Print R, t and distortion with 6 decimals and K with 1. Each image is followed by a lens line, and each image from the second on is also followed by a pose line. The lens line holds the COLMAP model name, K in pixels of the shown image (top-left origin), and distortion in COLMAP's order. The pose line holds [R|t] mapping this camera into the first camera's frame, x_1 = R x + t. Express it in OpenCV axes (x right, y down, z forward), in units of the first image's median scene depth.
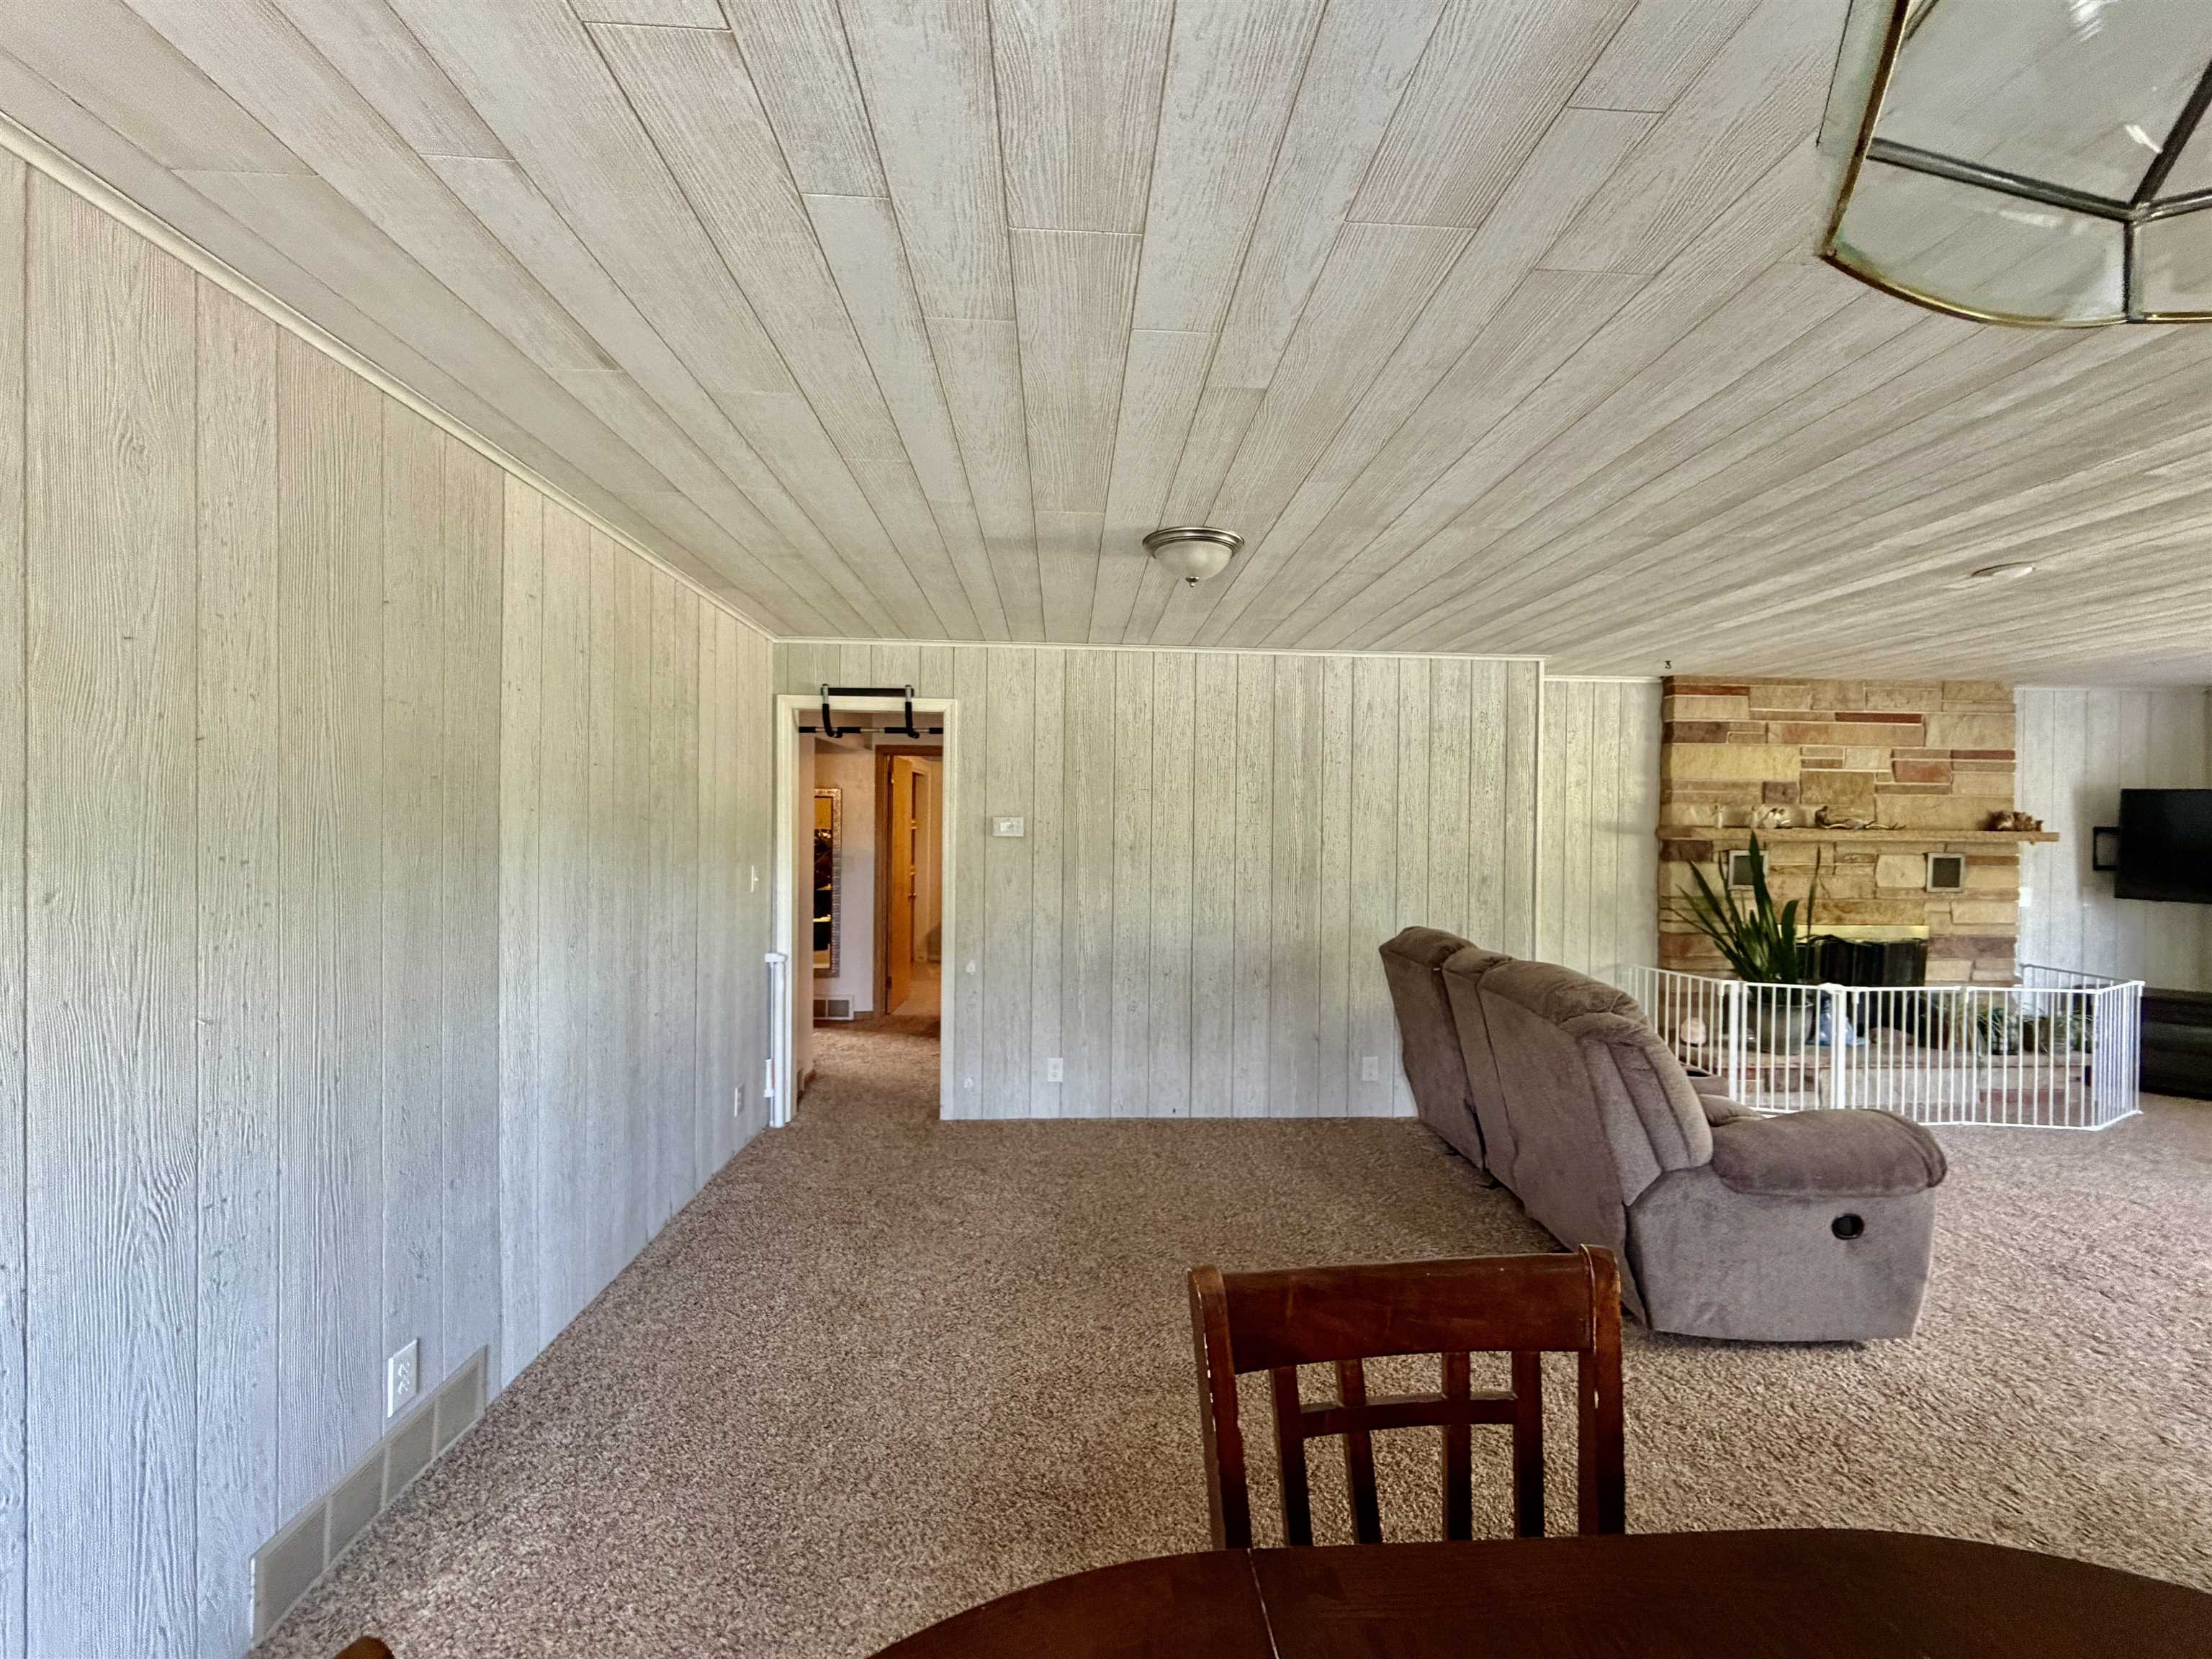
lens RADIAL K [[893.7, 0, 1106.0], [0, 893.7, 829.5], [0, 0, 1]] dist [0.001967, -0.000591]
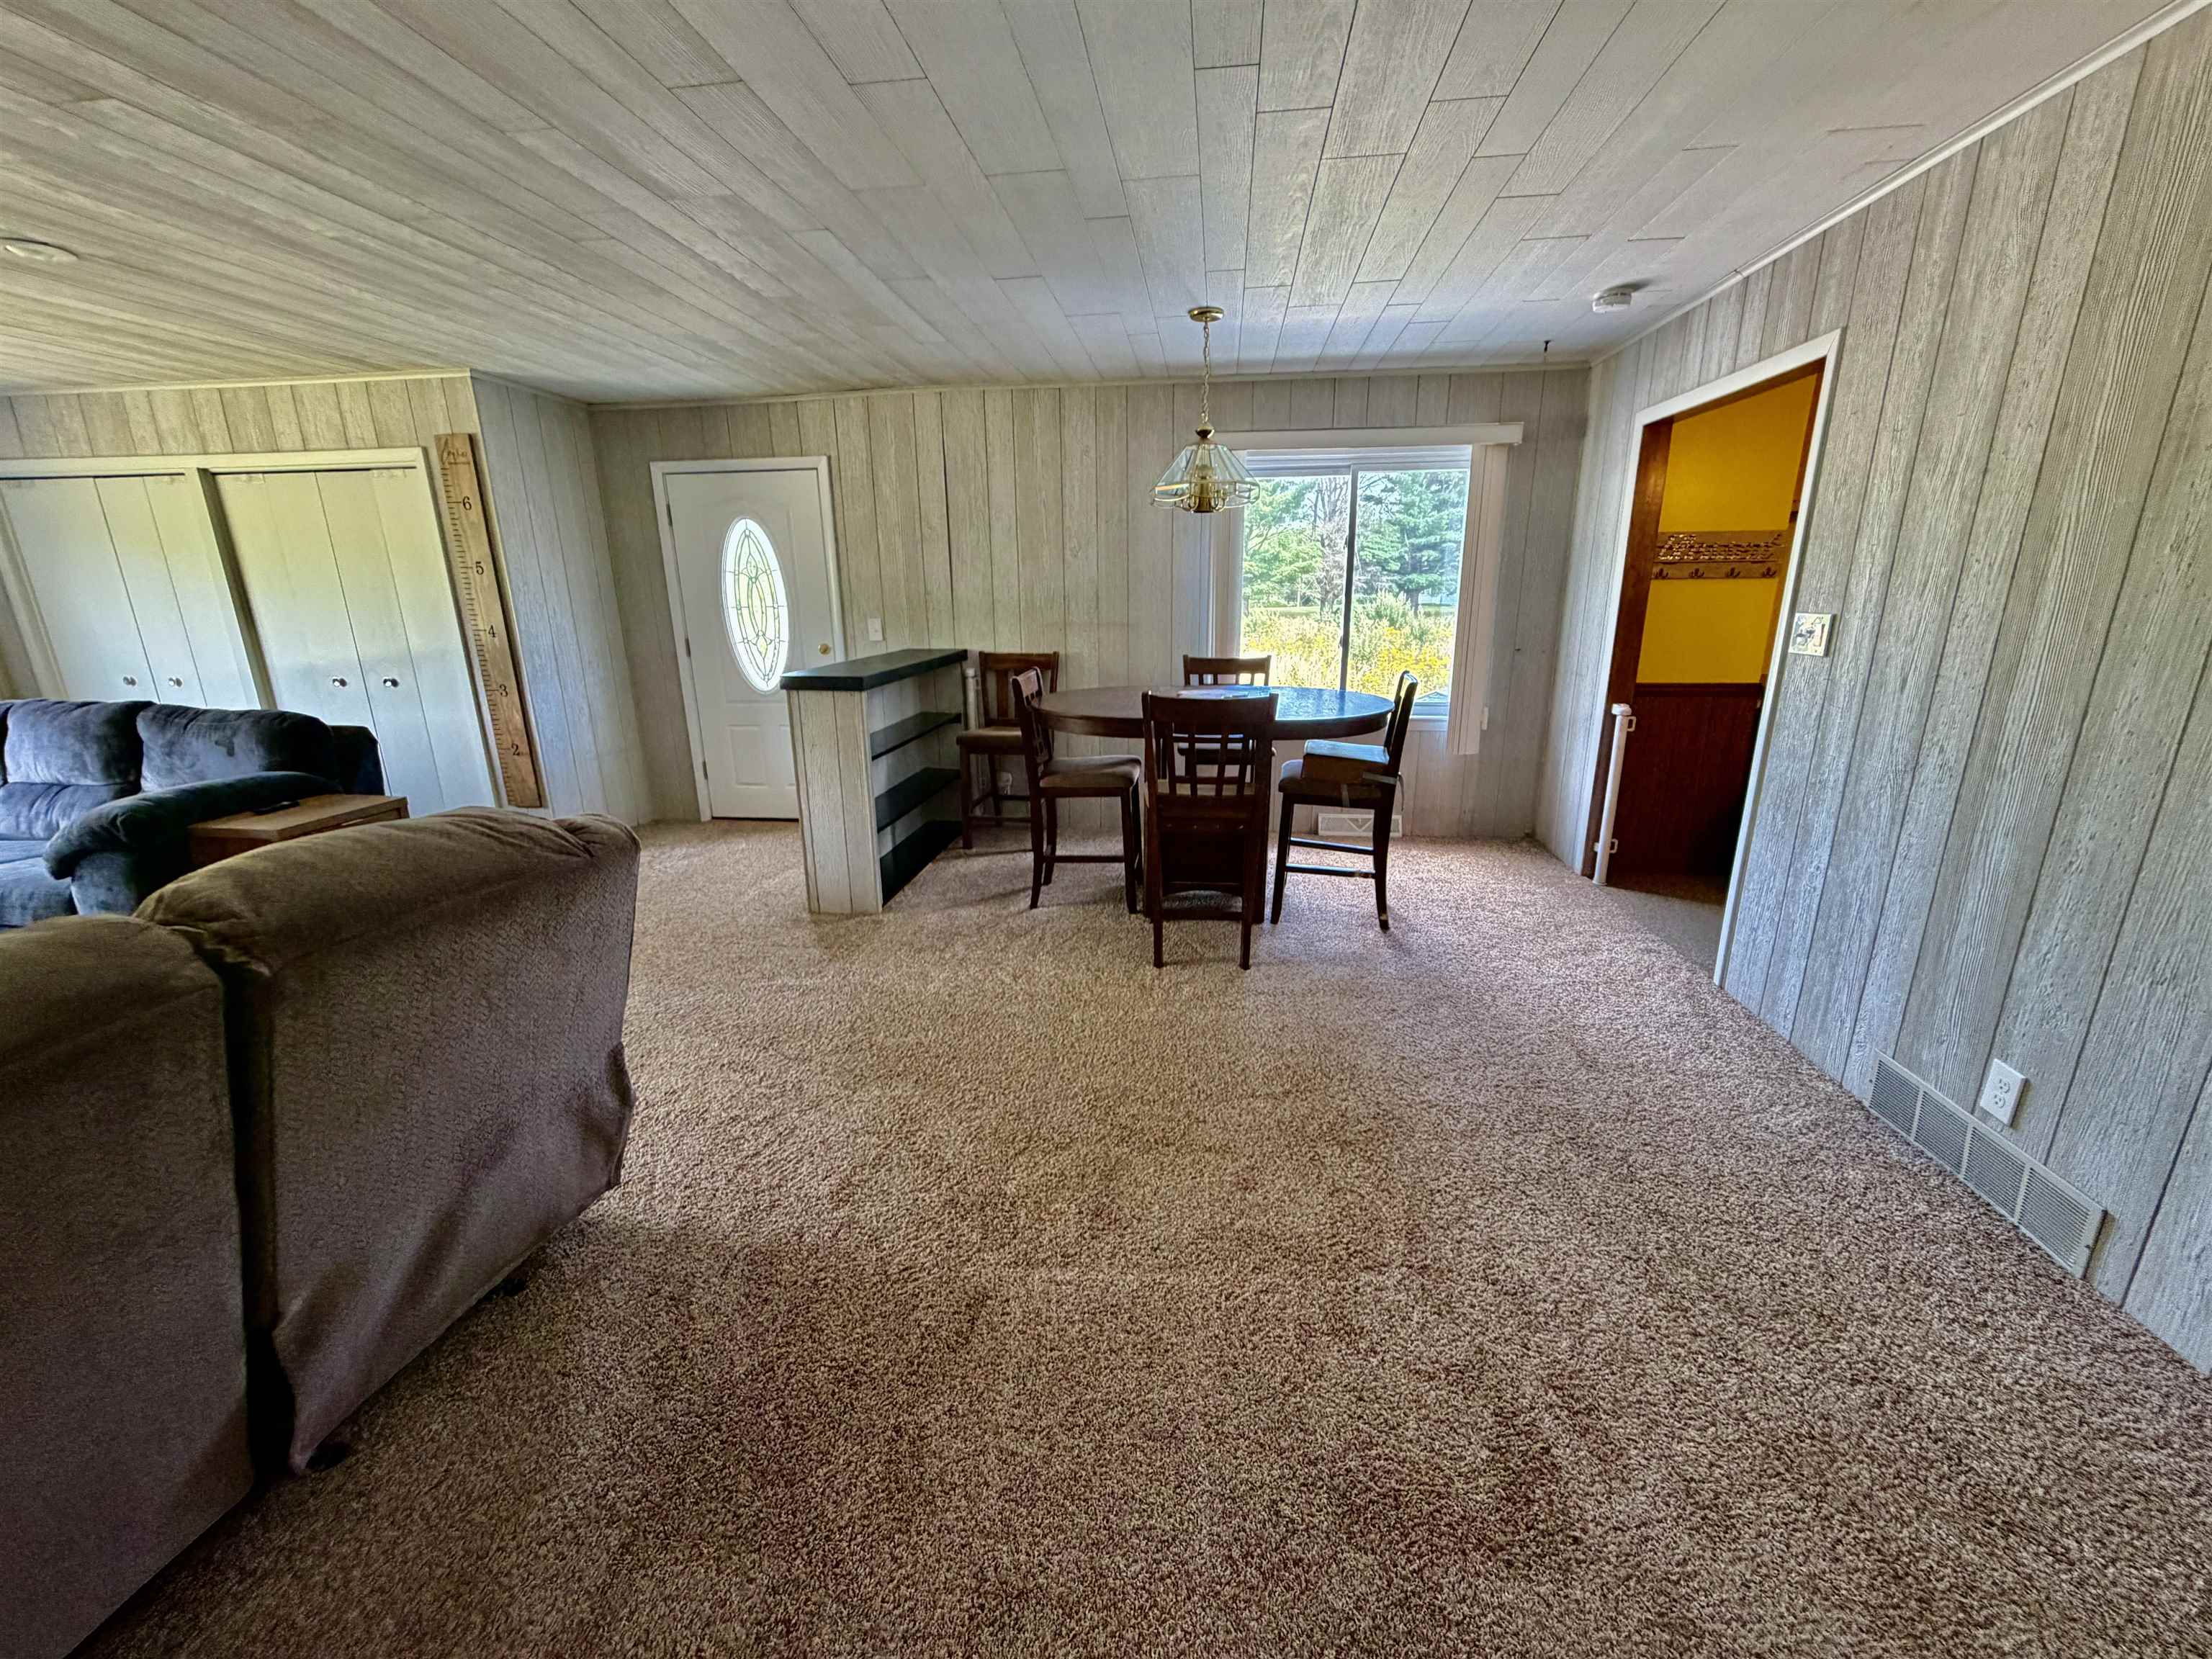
lens RADIAL K [[893.7, 0, 1106.0], [0, 893.7, 829.5], [0, 0, 1]] dist [0.001967, -0.000591]
pose [[-0.986070, -0.044398, 0.160293, 0.028335], [-0.000004, 0.963722, 0.266909, 0.018194], [-0.166328, 0.263191, -0.950298, 0.773742]]
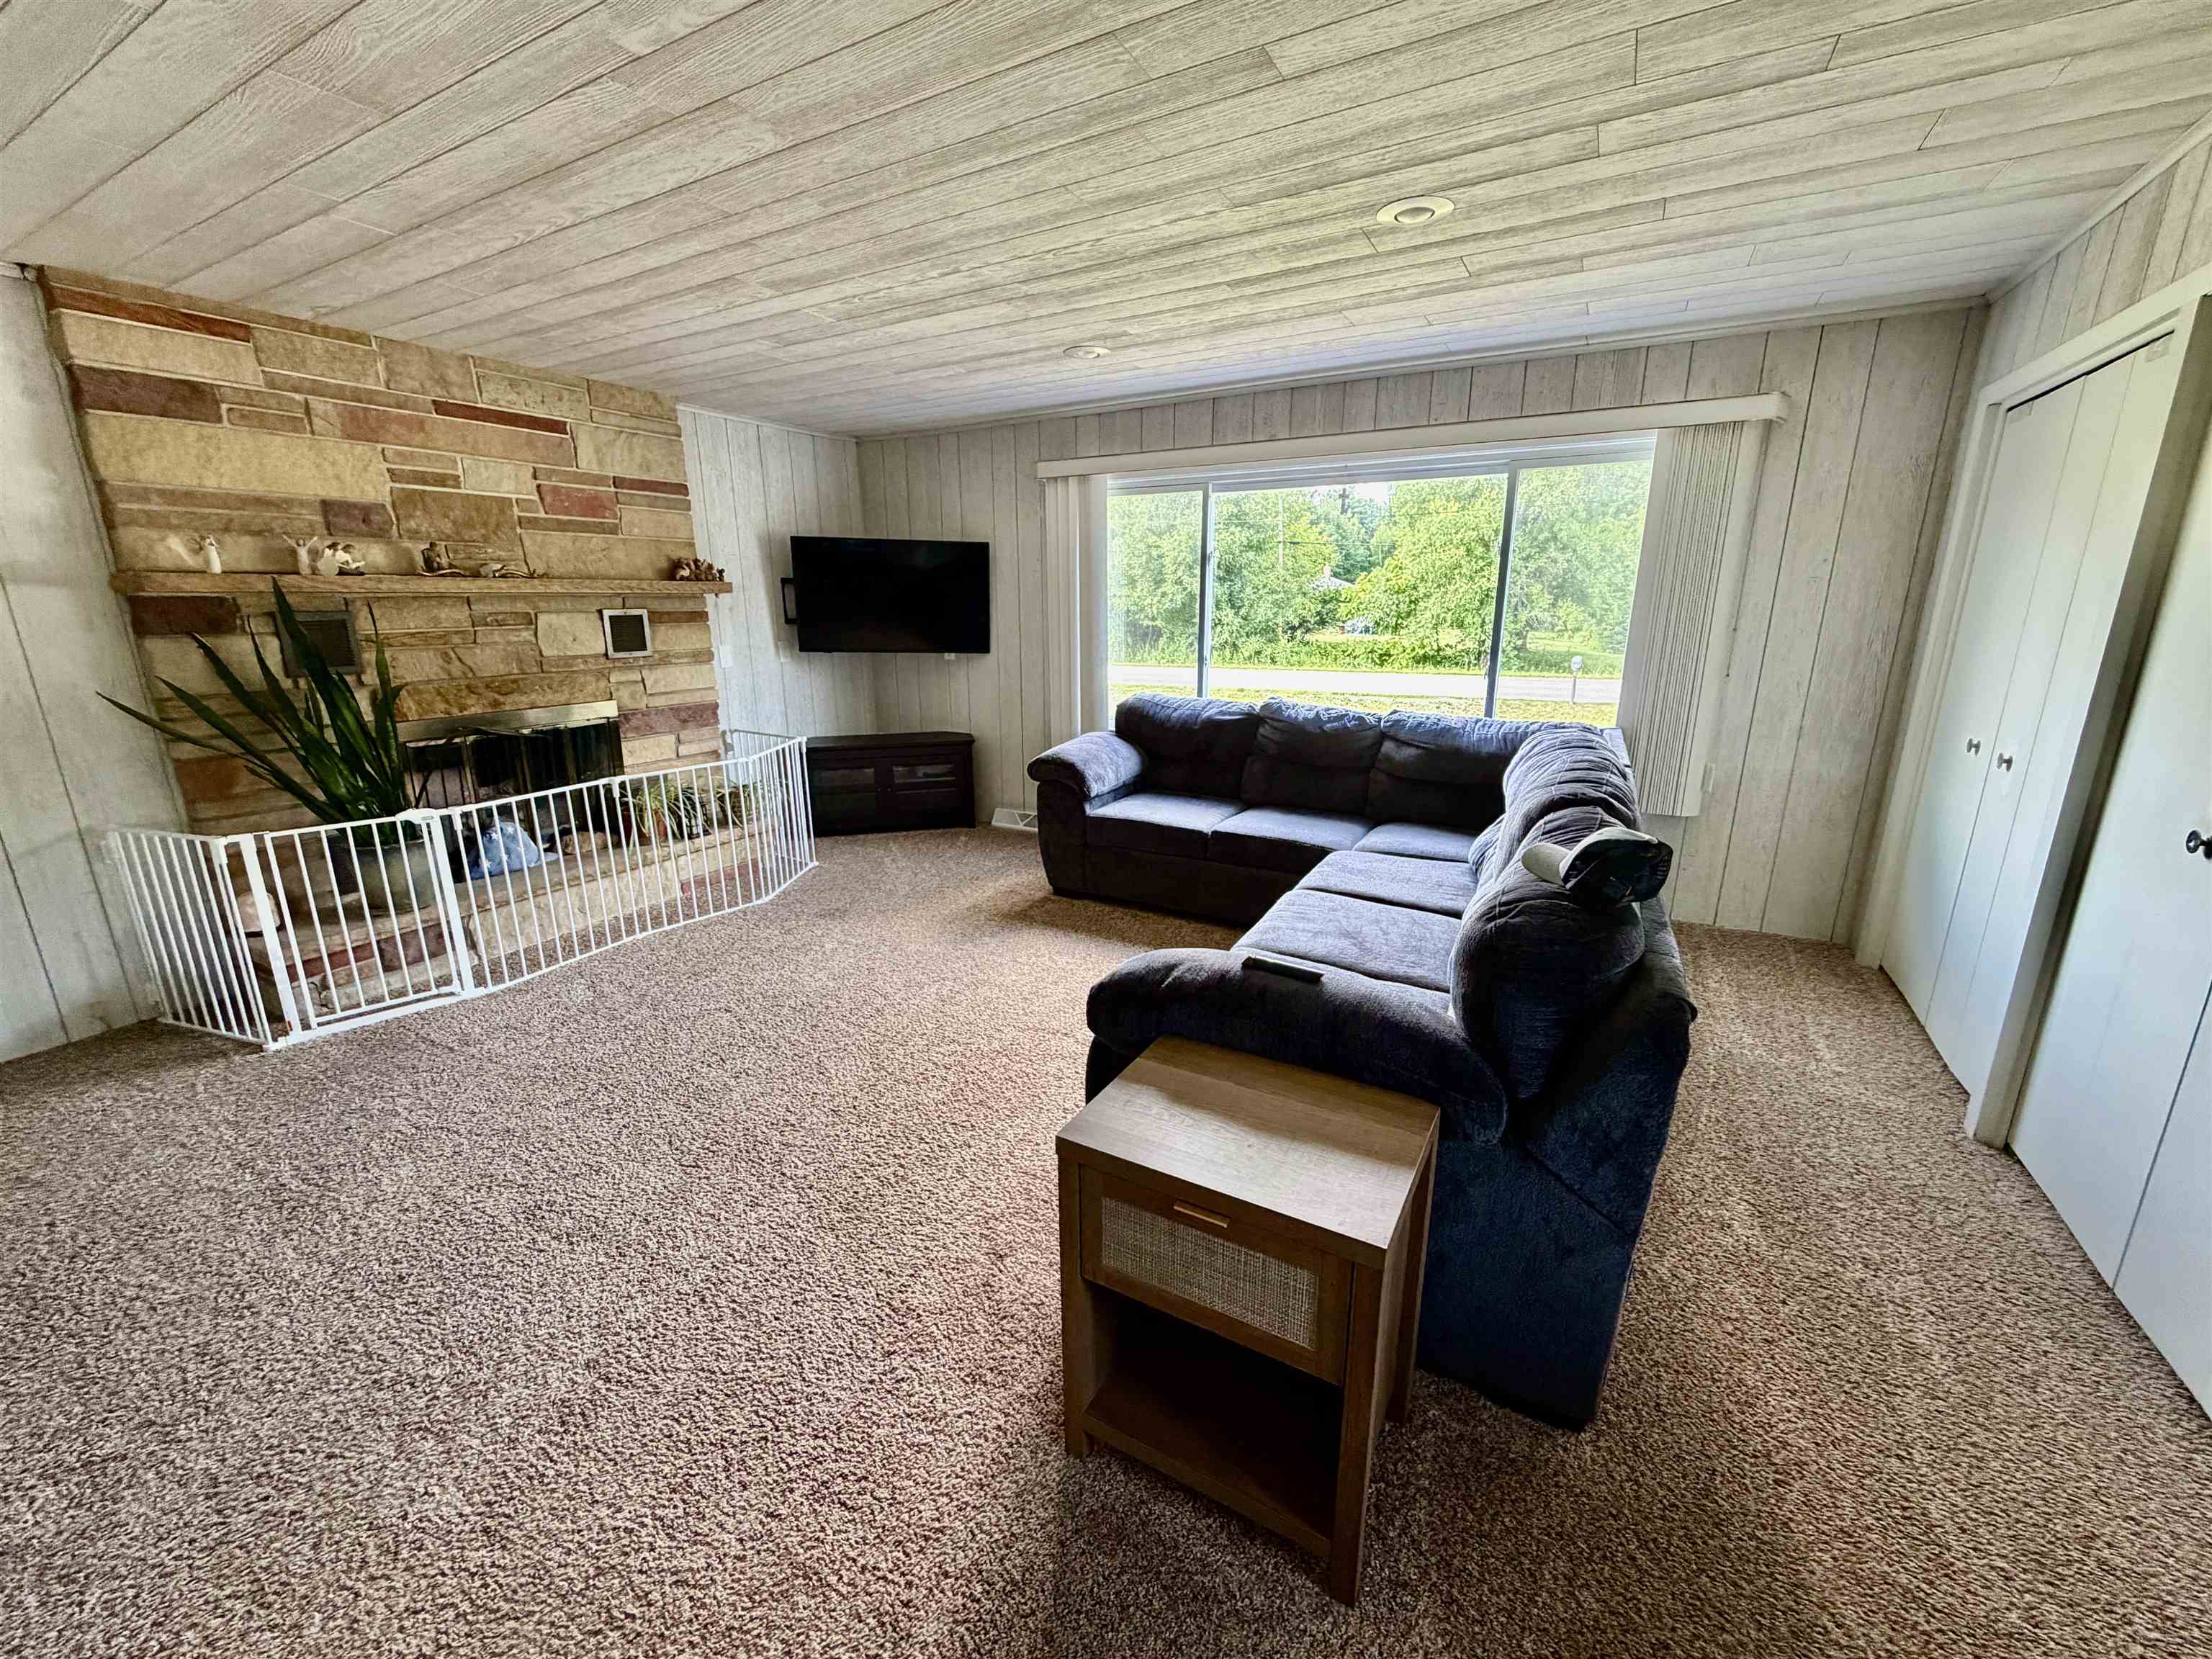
lens RADIAL K [[893.7, 0, 1106.0], [0, 893.7, 829.5], [0, 0, 1]] dist [0.001967, -0.000591]
pose [[0.533092, -0.225811, 0.815367, 0.461308], [0.021502, 0.967030, 0.253755, 0.023443], [-0.845784, -0.117742, 0.520371, 0.176339]]
